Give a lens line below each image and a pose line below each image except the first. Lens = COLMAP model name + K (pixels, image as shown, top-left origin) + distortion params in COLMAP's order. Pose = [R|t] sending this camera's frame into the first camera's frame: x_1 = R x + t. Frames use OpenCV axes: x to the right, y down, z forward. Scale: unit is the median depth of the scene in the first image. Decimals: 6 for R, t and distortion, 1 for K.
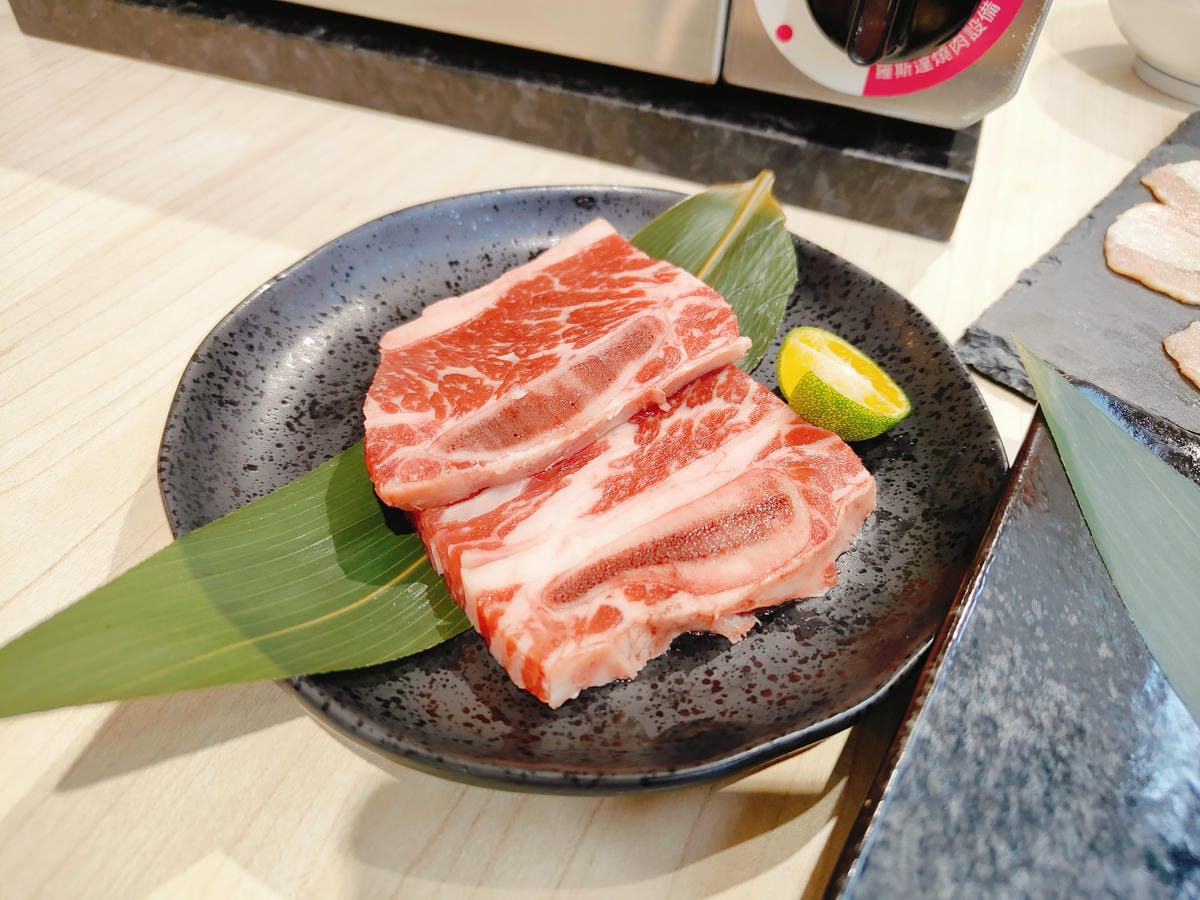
lens RADIAL K [[896.9, 0, 600.0], [0, 896.9, 450.0], [0, 0, 1]] dist [-0.036939, 0.002774]
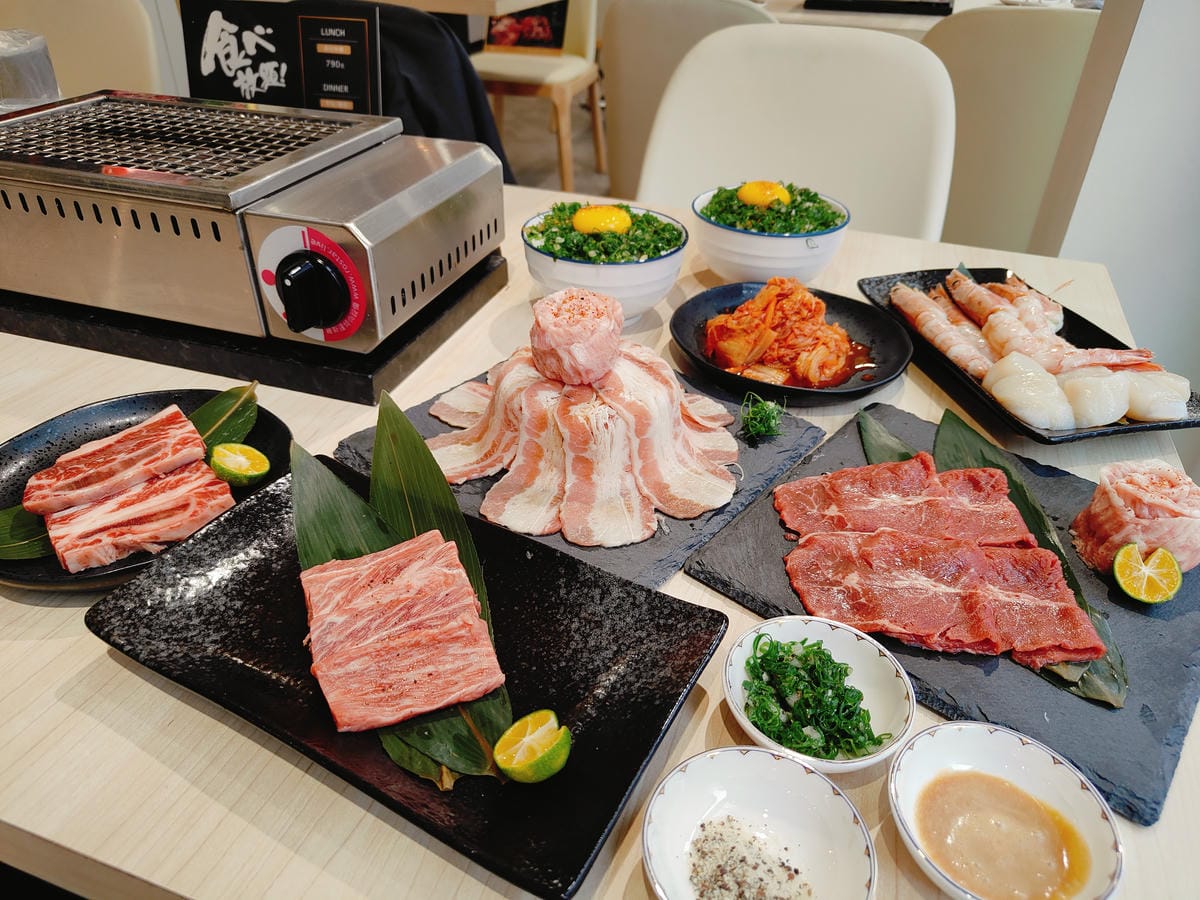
lens RADIAL K [[847.8, 0, 600.0], [0, 847.8, 450.0], [0, 0, 1]] dist [-0.008326, -0.002164]
pose [[0.997184, -0.054809, 0.051193, 1.285163], [0.063525, 0.980097, -0.188079, 0.440590], [-0.039866, 0.190801, 0.980819, -1.515164]]
